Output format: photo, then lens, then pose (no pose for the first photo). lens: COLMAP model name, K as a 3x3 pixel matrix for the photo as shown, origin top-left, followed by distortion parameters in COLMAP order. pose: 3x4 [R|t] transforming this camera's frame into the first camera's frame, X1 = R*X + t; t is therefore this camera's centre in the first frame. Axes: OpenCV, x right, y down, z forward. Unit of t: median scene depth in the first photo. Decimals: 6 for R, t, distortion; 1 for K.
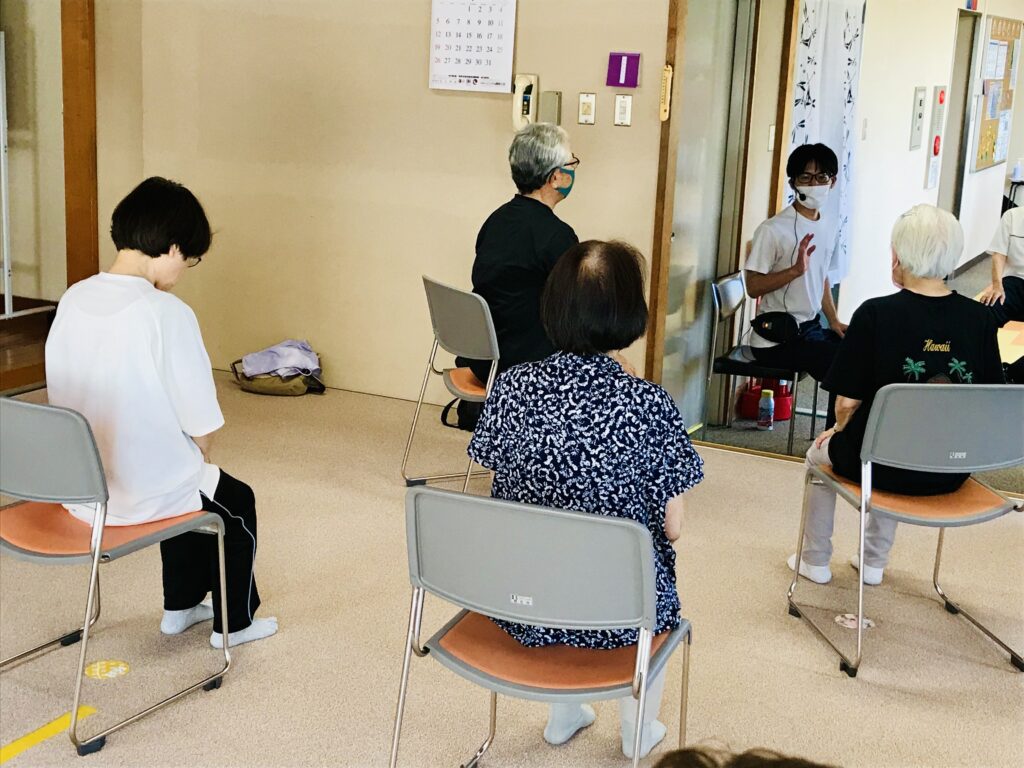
lens RADIAL K [[1473.7, 0, 516.8], [0, 1473.7, 404.9], [0, 0, 1]] dist [0.026325, 0.000000]
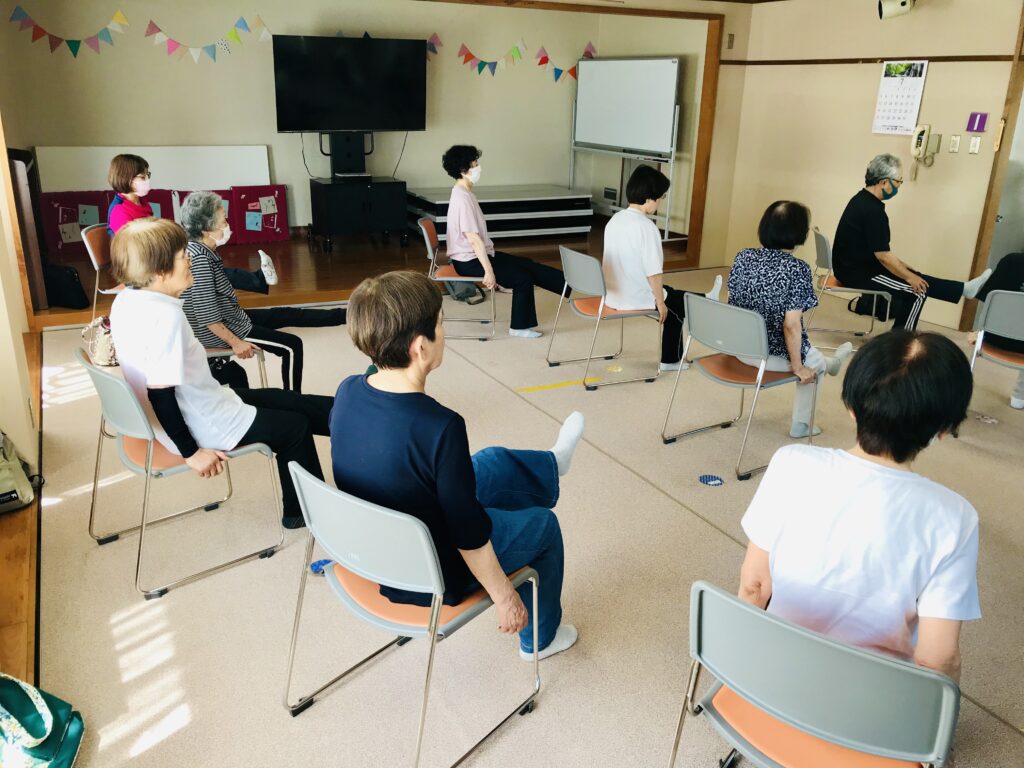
lens RADIAL K [[852.1, 0, 512.2], [0, 852.1, 368.0], [0, 0, 1]] dist [0.026116, -0.002467]
pose [[0.813089, 0.162541, -0.558987, 0.245375], [-0.129125, 0.986666, 0.099078, 0.036126], [0.567638, -0.008380, 0.823235, -0.180200]]
